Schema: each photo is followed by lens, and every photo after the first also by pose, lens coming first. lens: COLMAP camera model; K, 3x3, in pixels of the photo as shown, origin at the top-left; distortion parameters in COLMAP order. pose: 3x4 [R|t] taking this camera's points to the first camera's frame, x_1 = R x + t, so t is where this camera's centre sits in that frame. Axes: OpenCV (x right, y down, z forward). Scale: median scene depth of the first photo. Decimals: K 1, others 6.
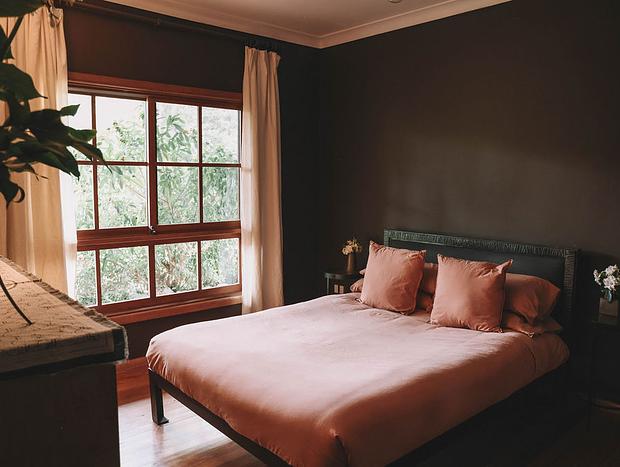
lens RADIAL K [[518.7, 0, 310.0], [0, 518.7, 233.5], [0, 0, 1]] dist [-0.002840, -0.004747]
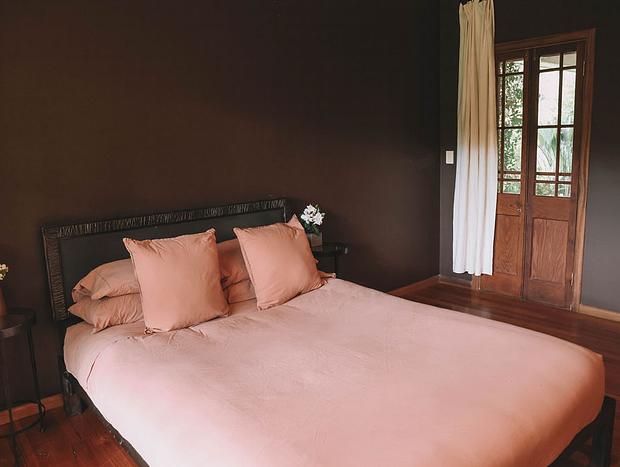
lens RADIAL K [[518.7, 0, 310.0], [0, 518.7, 233.5], [0, 0, 1]] dist [-0.002840, -0.004747]
pose [[0.028917, -0.181465, 0.982972, -0.558413], [0.131007, 0.975589, 0.176248, -0.081258], [-0.990960, 0.123680, 0.051984, 0.865562]]
